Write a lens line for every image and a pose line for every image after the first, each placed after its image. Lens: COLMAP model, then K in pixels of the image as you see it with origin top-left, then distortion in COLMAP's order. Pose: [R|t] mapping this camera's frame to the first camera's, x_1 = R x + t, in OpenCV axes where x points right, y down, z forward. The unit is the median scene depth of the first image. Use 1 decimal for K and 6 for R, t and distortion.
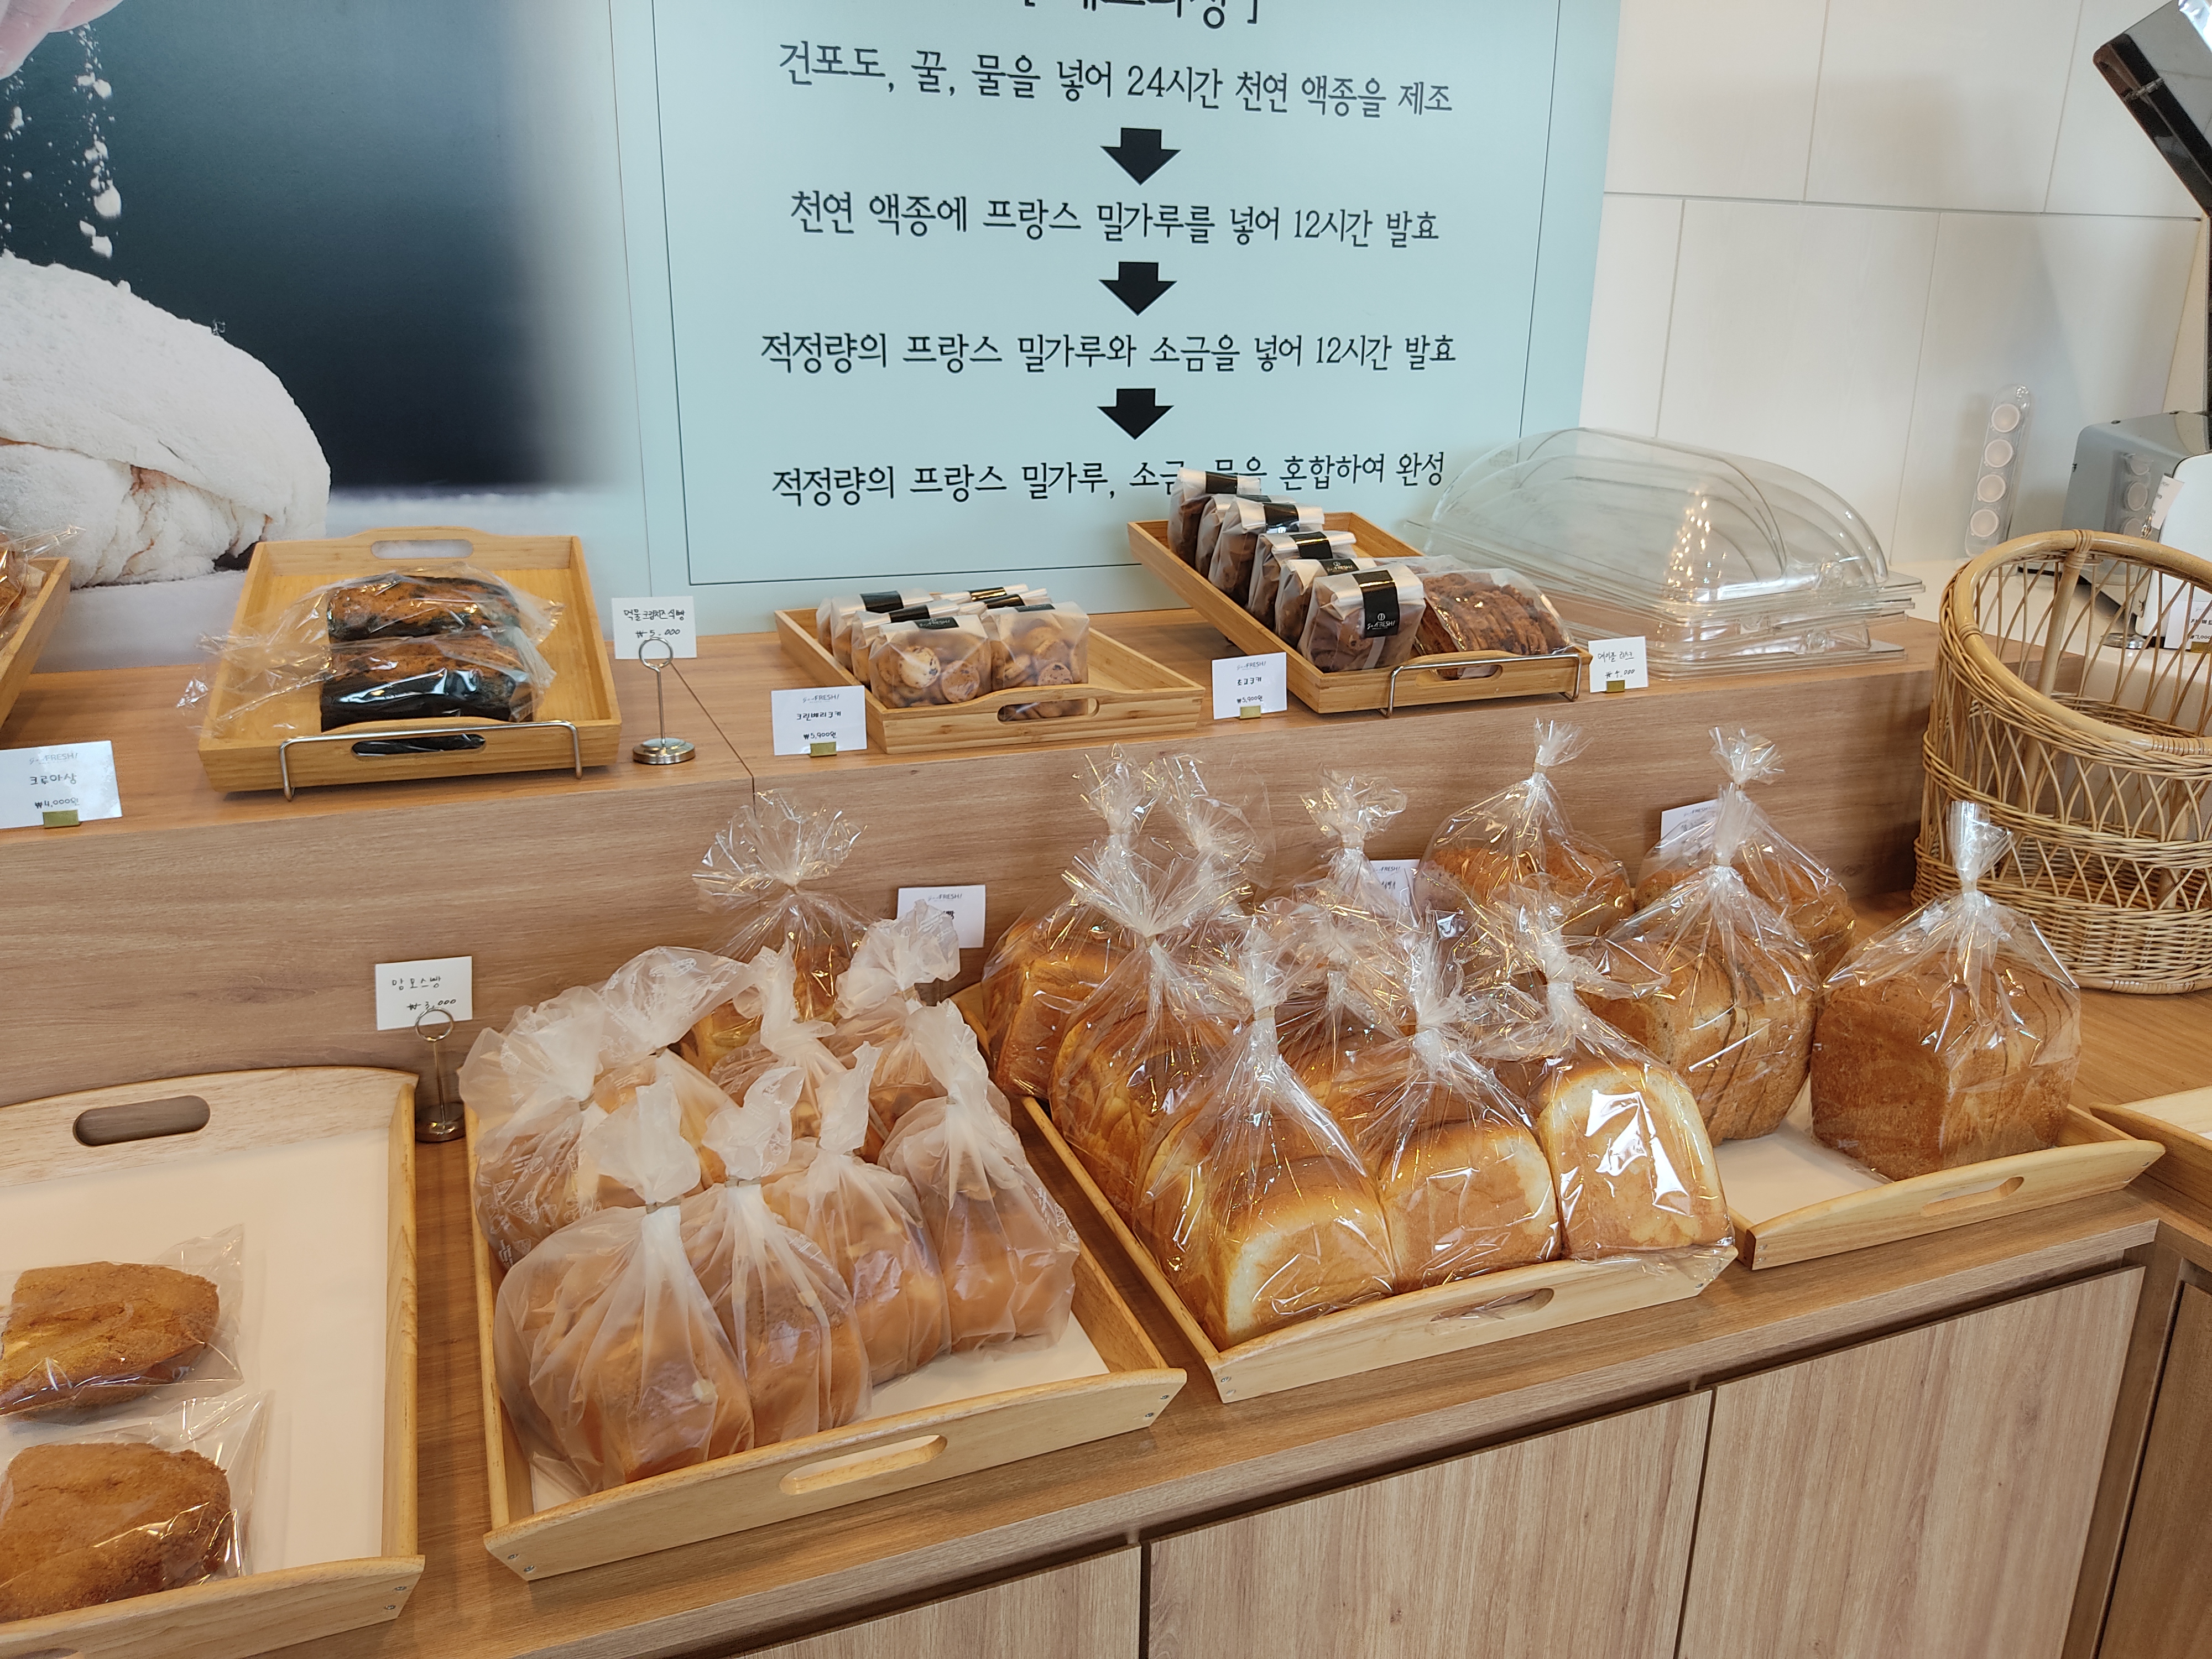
lens RADIAL K [[1656.0, 0, 1106.3], [0, 1656.0, 817.5], [0, 0, 1]] dist [0.095997, -0.155500]
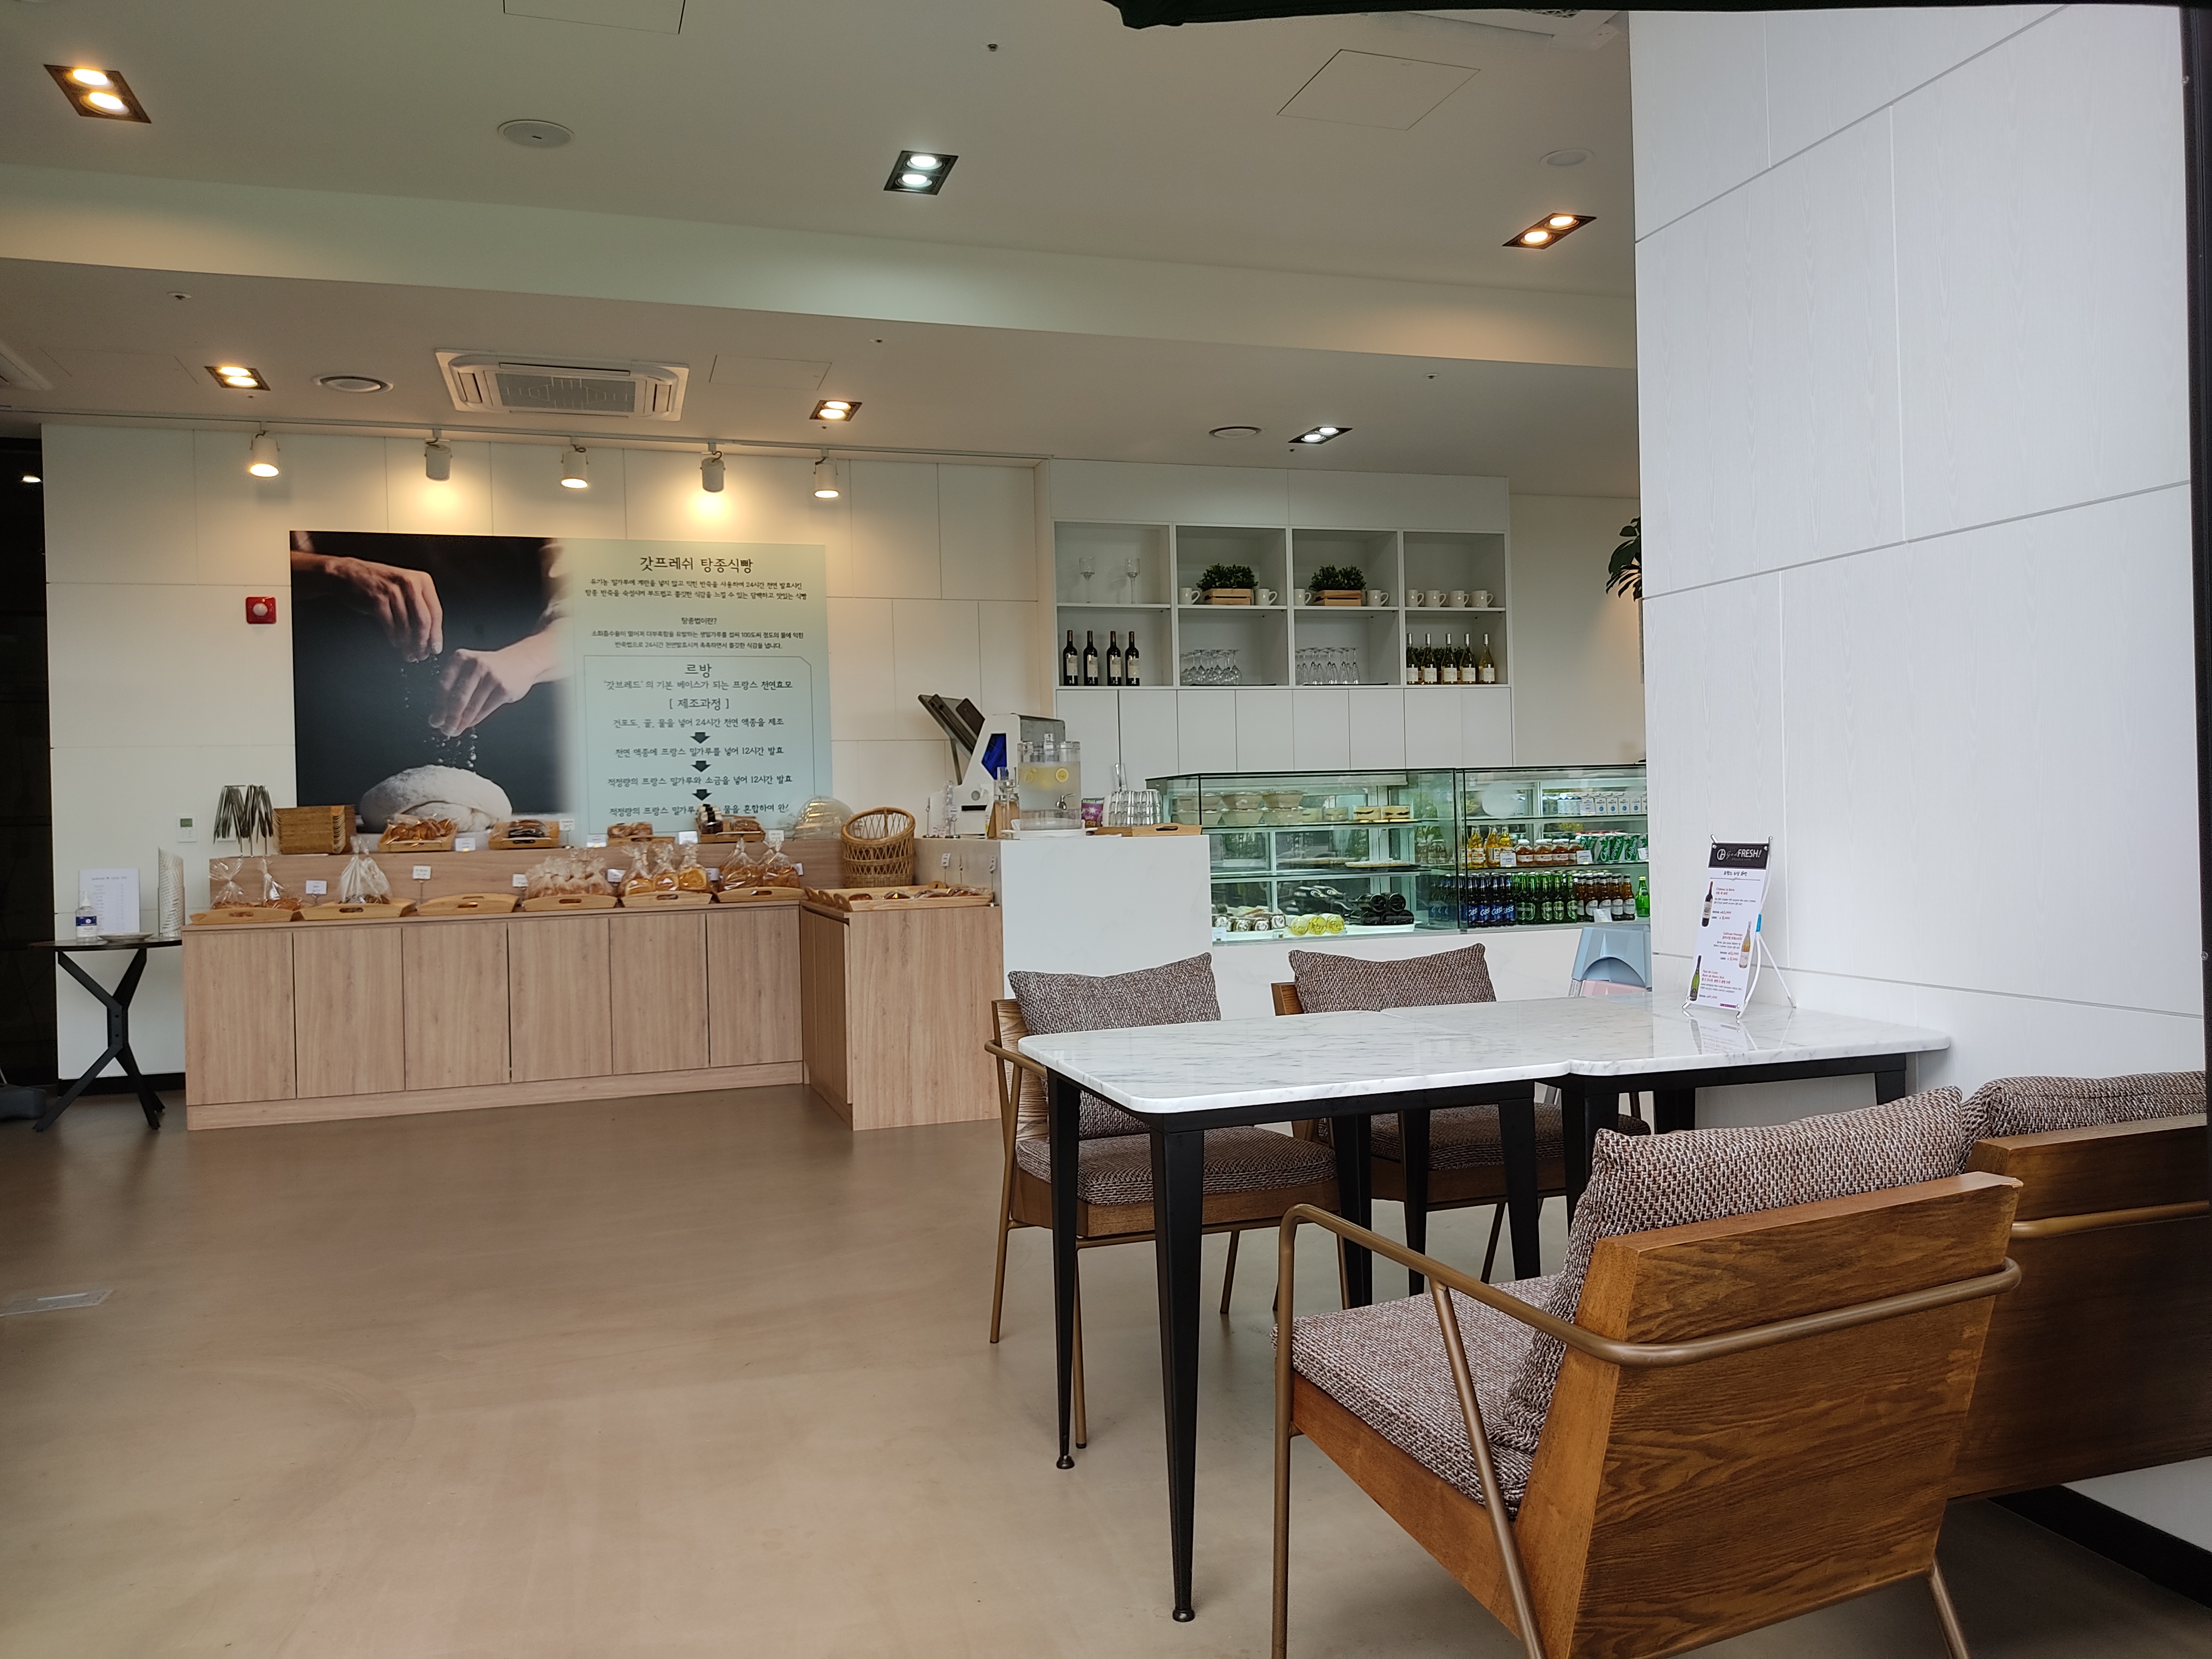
lens RADIAL K [[1656.0, 0, 1106.3], [0, 1656.0, 817.5], [0, 0, 1]] dist [0.095997, -0.155500]
pose [[0.996972, -0.042222, -0.065306, 1.444543], [0.020762, 0.953809, -0.299695, 1.203008], [0.074943, 0.297431, 0.951797, -3.196118]]
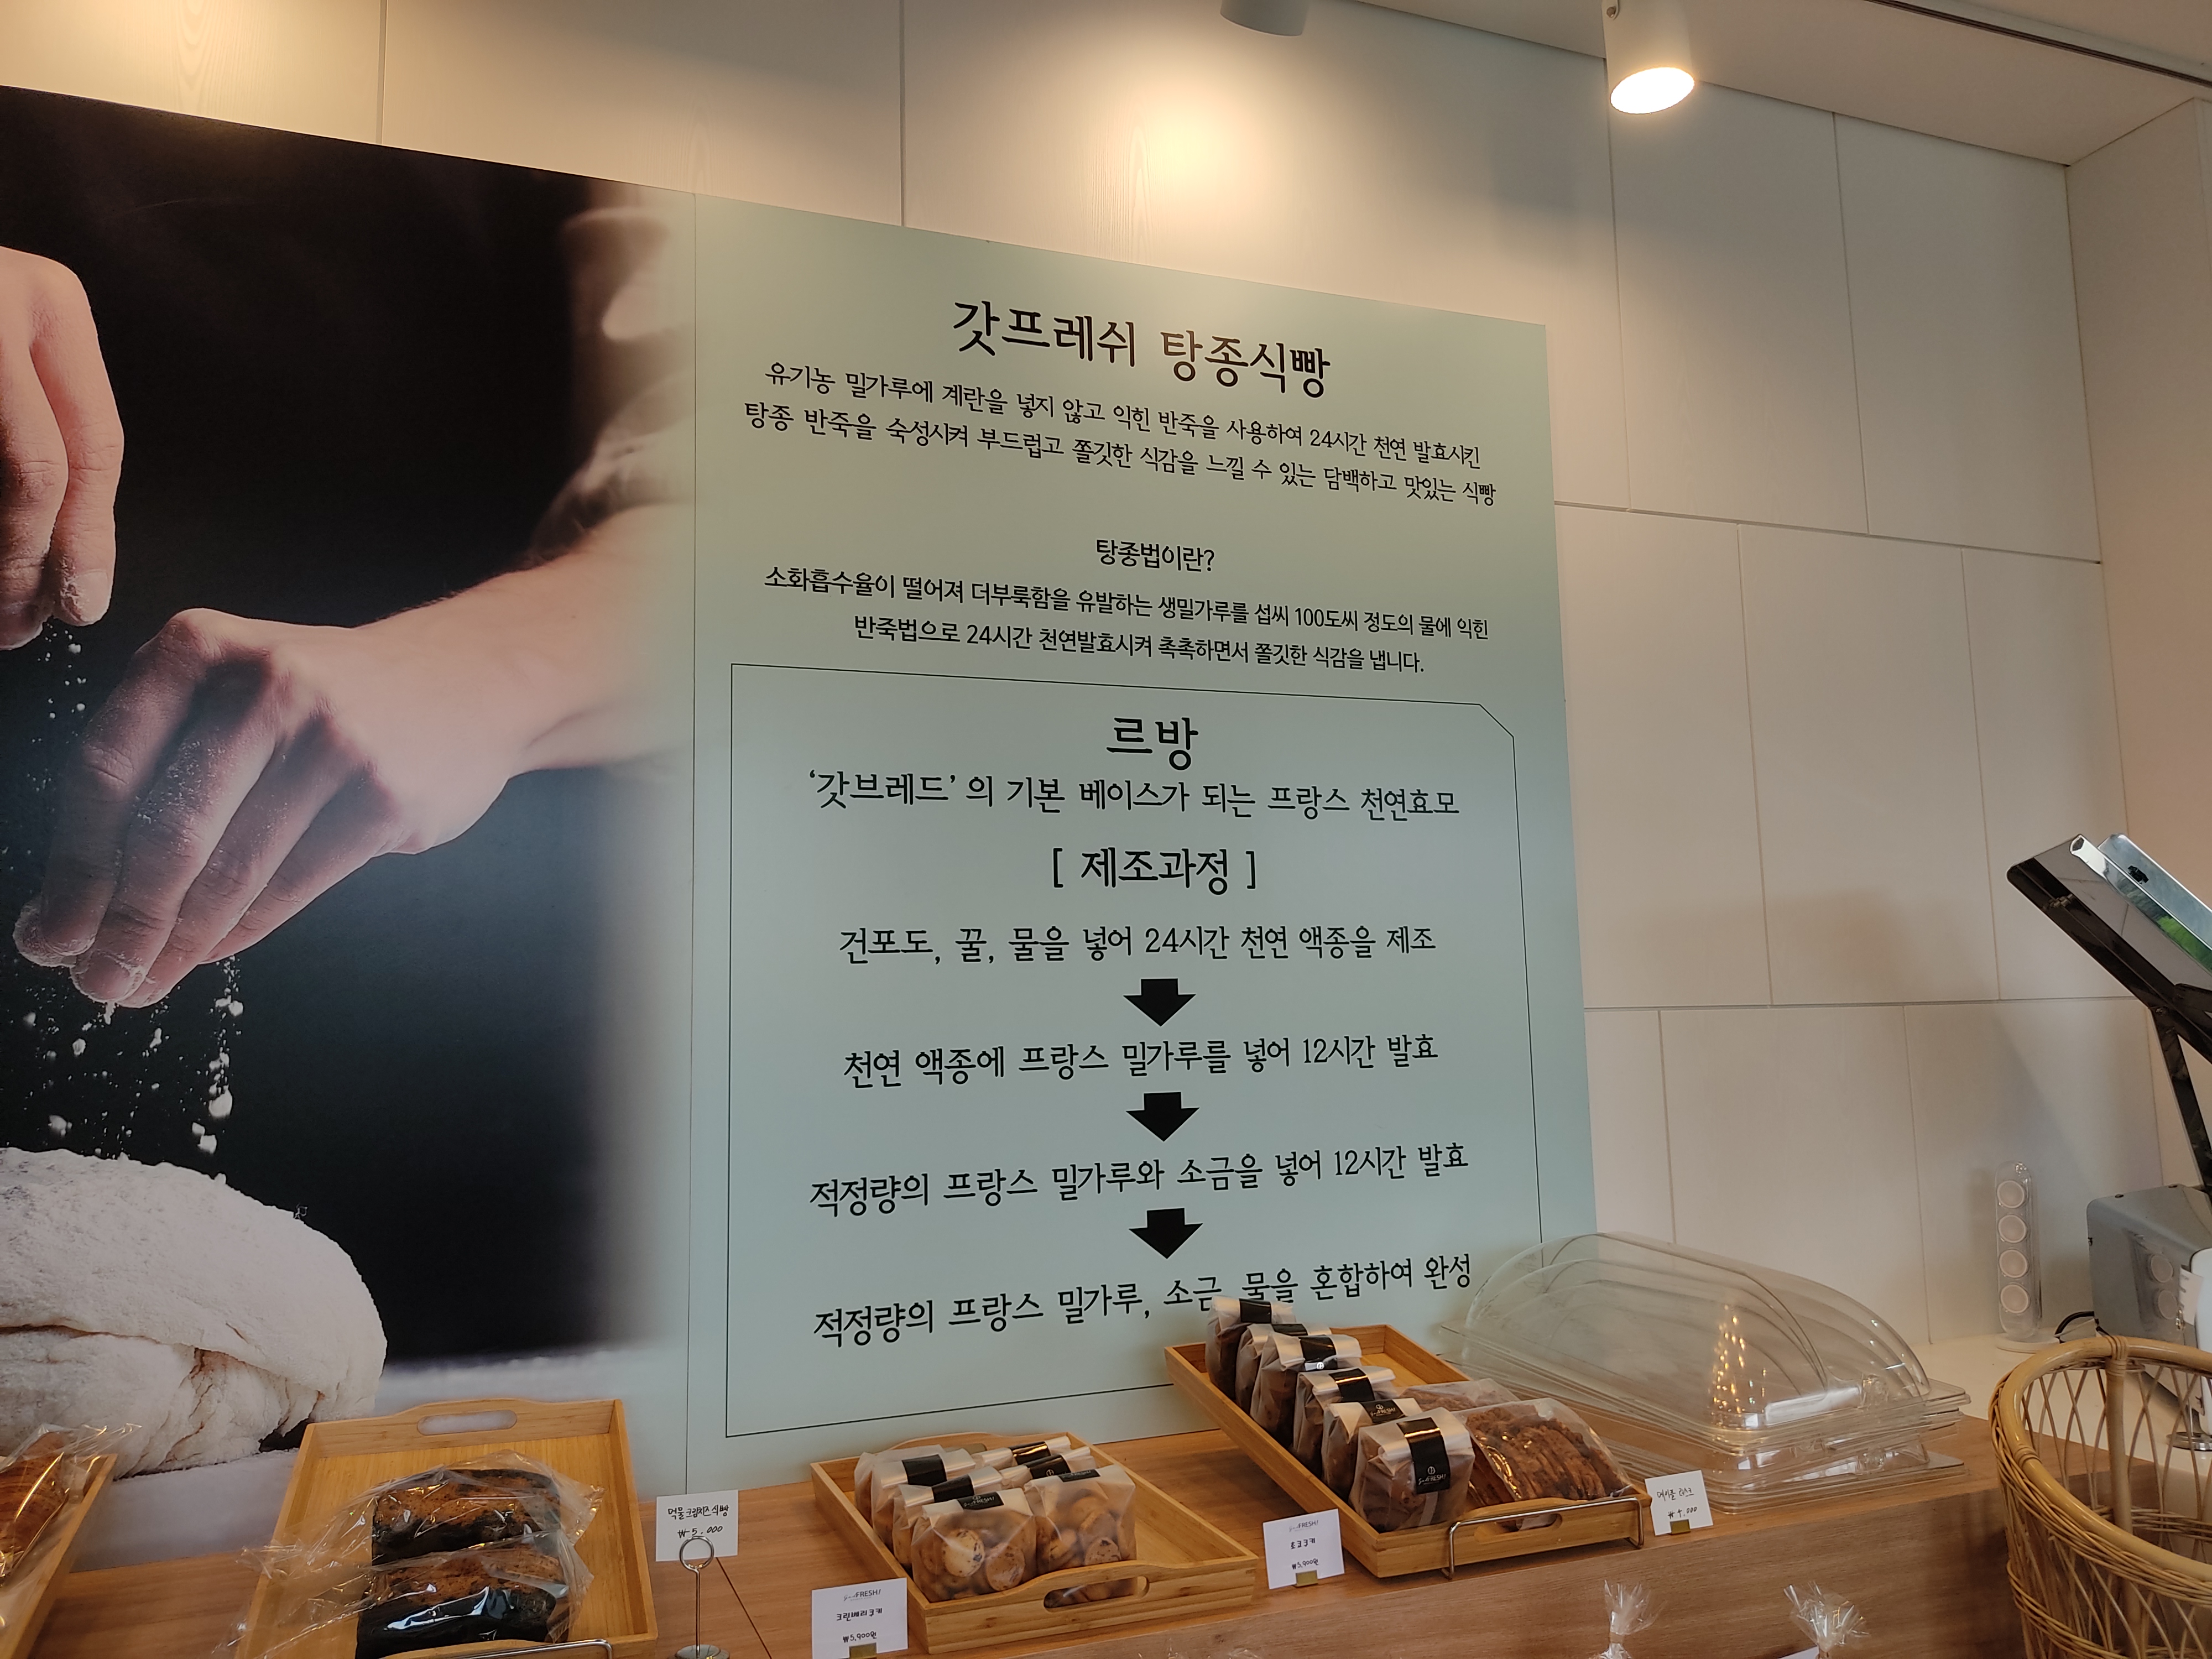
lens RADIAL K [[1656.0, 0, 1106.3], [0, 1656.0, 817.5], [0, 0, 1]] dist [0.095997, -0.155500]
pose [[0.999289, -0.037613, -0.002567, -0.008131], [0.033250, 0.911378, -0.410225, -0.061296], [0.017769, 0.409848, 0.911981, -0.056530]]
